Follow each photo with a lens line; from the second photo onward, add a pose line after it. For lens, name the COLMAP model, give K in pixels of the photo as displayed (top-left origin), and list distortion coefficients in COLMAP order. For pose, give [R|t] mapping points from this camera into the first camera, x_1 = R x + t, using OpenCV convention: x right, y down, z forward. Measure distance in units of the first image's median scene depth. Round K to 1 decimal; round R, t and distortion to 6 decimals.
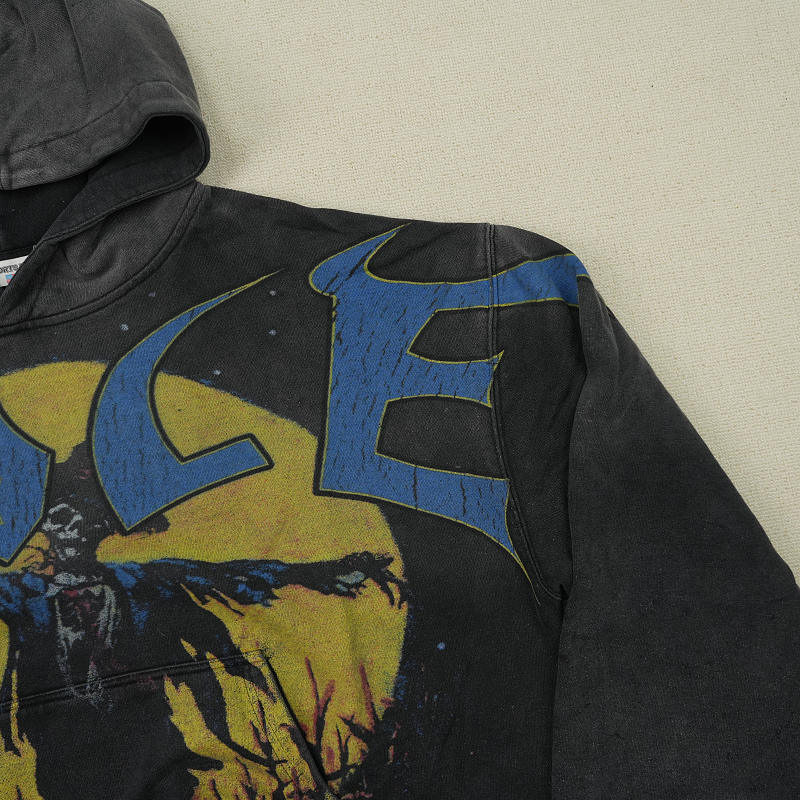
lens RADIAL K [[813.9, 0, 400.0], [0, 813.9, 400.0], [0, 0, 1]] dist [-0.017700, 0.016309]
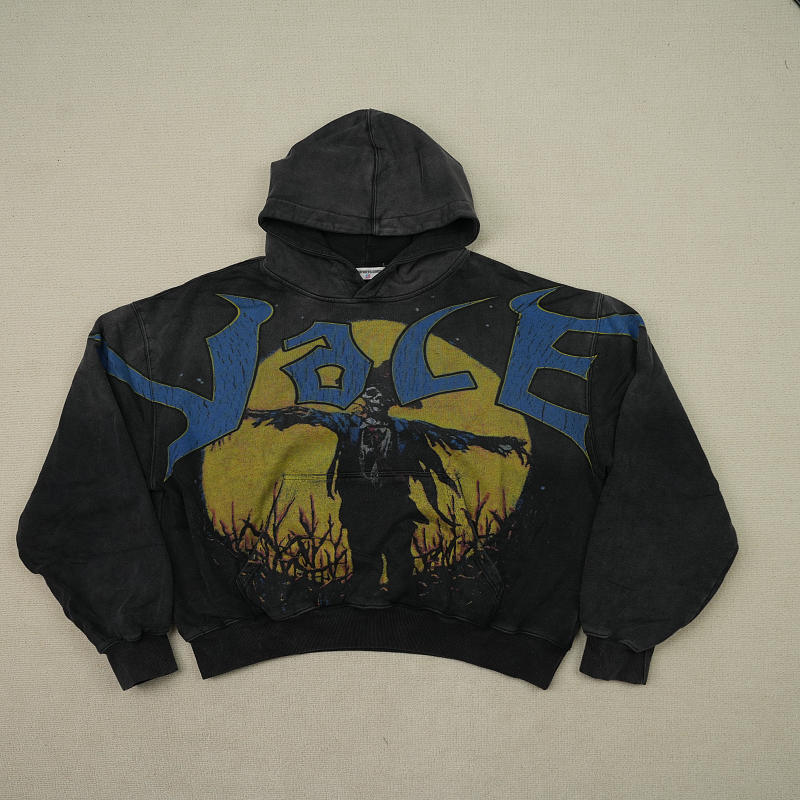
lens RADIAL K [[813.9, 0, 400.0], [0, 813.9, 400.0], [0, 0, 1]] dist [-0.017700, 0.016309]
pose [[0.980927, 0.188566, -0.047162, -0.247030], [-0.191275, 0.979598, -0.061658, 0.277846], [0.034573, 0.069503, 0.996982, -1.072000]]
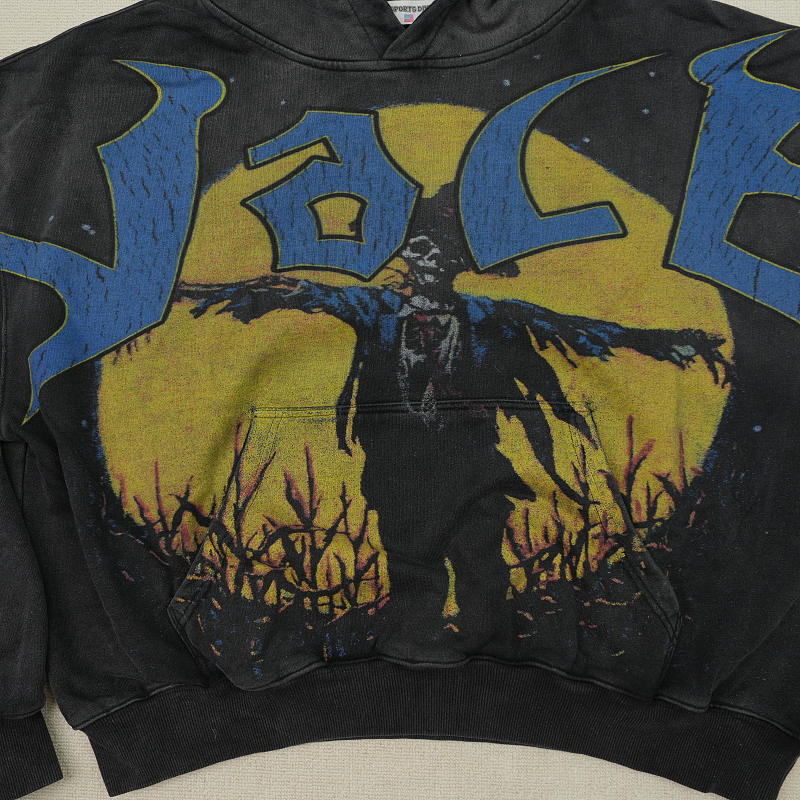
lens RADIAL K [[813.9, 0, 400.0], [0, 813.9, 400.0], [0, 0, 1]] dist [-0.017700, 0.016309]
pose [[0.982548, 0.181505, -0.040681, -0.366157], [-0.179630, 0.982667, 0.045818, 0.298335], [0.048292, -0.037711, 0.998121, -0.073760]]
